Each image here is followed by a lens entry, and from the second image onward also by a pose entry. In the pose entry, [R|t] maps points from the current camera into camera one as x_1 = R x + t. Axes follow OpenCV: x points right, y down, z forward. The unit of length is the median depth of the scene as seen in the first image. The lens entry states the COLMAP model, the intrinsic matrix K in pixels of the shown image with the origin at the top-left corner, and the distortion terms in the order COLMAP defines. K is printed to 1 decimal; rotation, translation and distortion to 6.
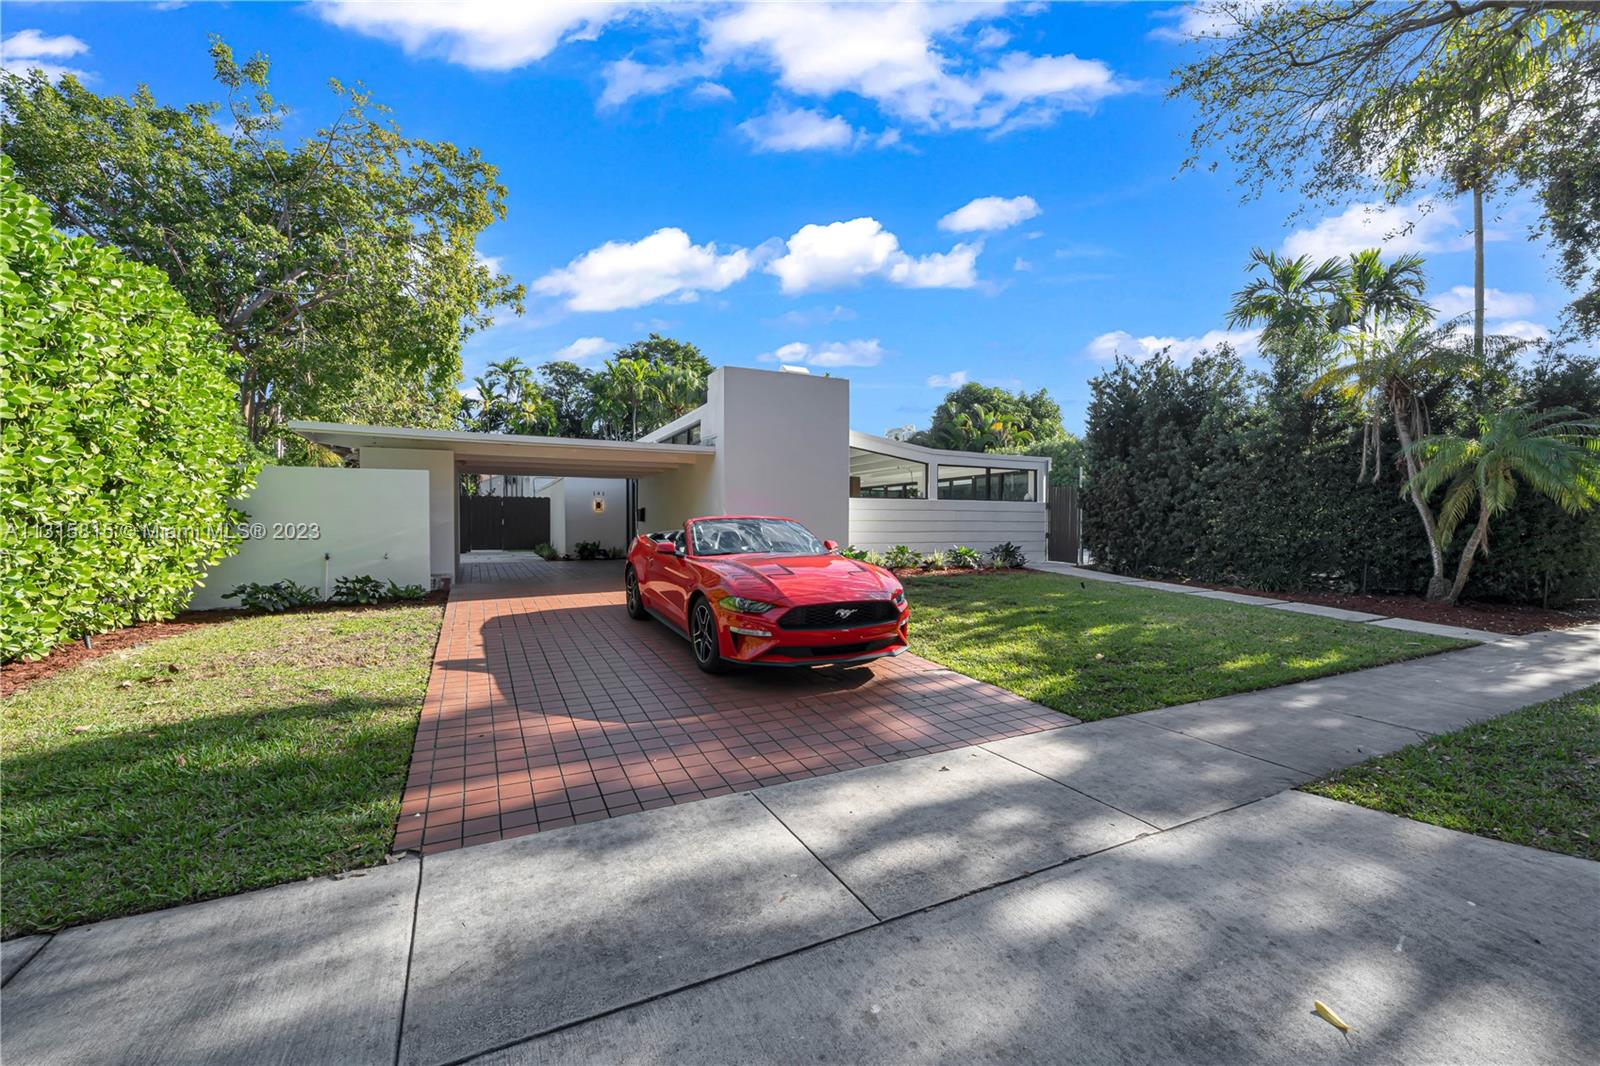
lens RADIAL K [[647.9, 0, 793.9], [0, 647.9, 530.8], [0, 0, 1]] dist [0.003323, 0.000396]
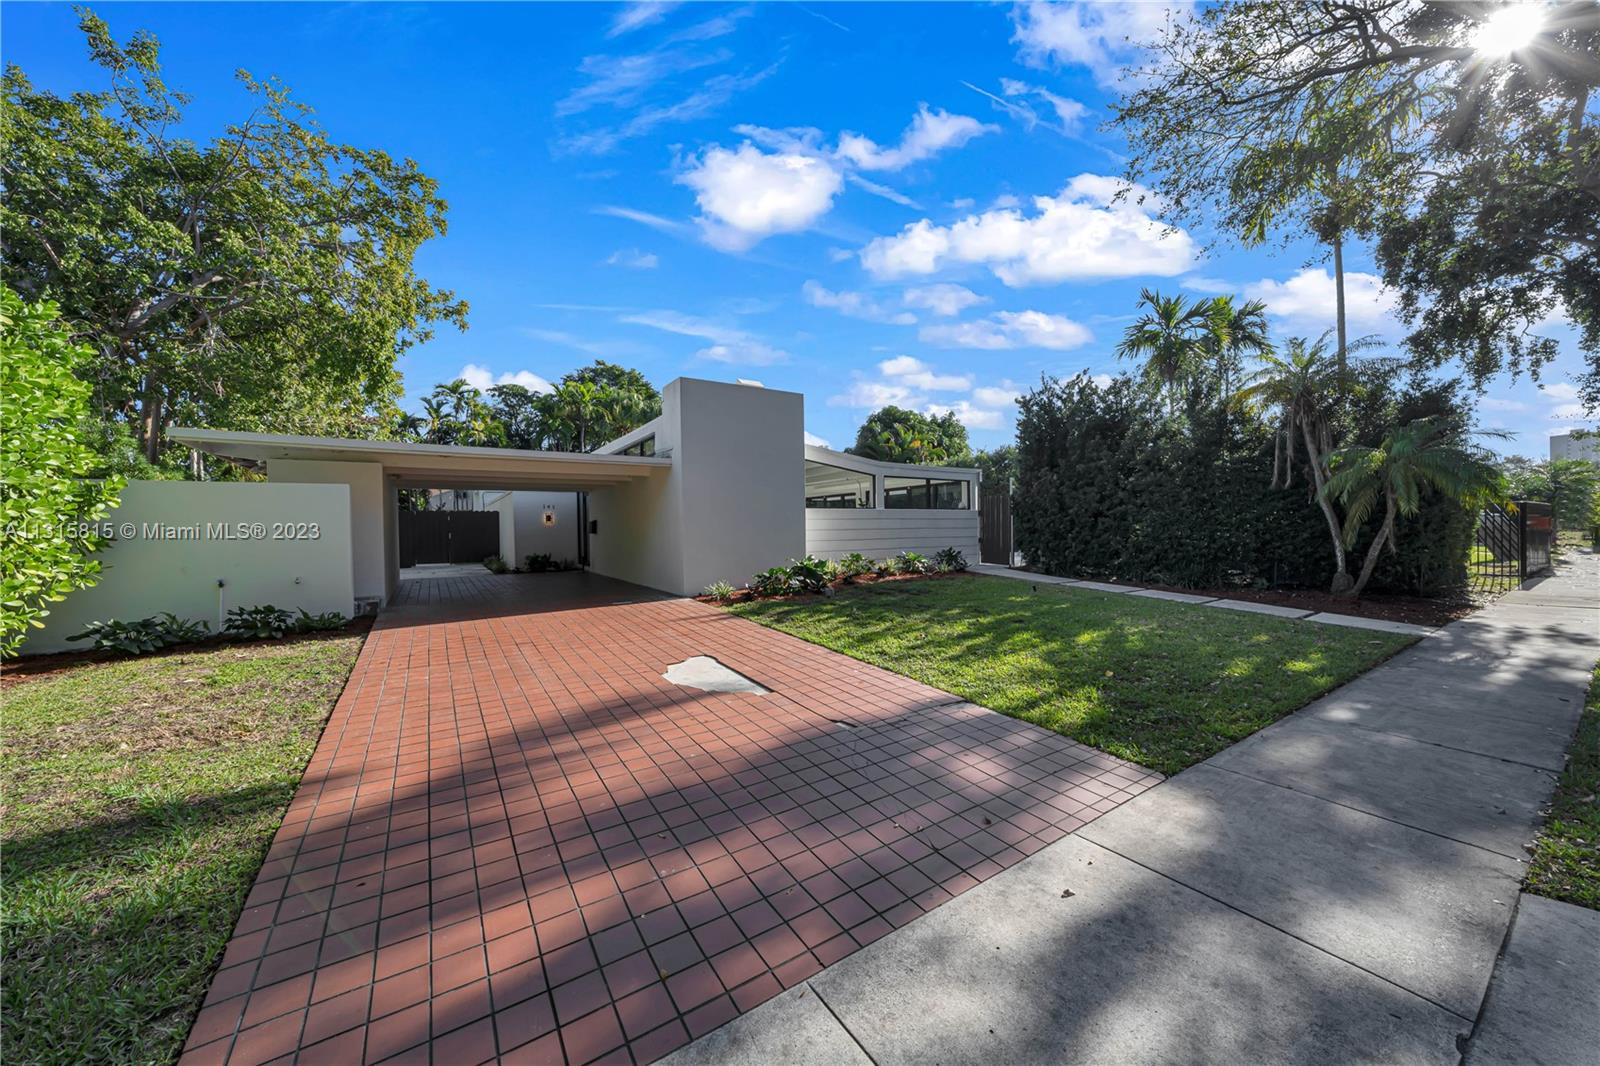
lens RADIAL K [[561.4, 0, 812.1], [0, 561.4, 529.9], [0, 0, 1]] dist [0.001115, -0.000306]
pose [[0.989303, -0.018673, 0.144678, -0.029527], [0.020242, 0.999751, -0.009385, -0.007022], [-0.144466, 0.012213, 0.989434, 0.100840]]
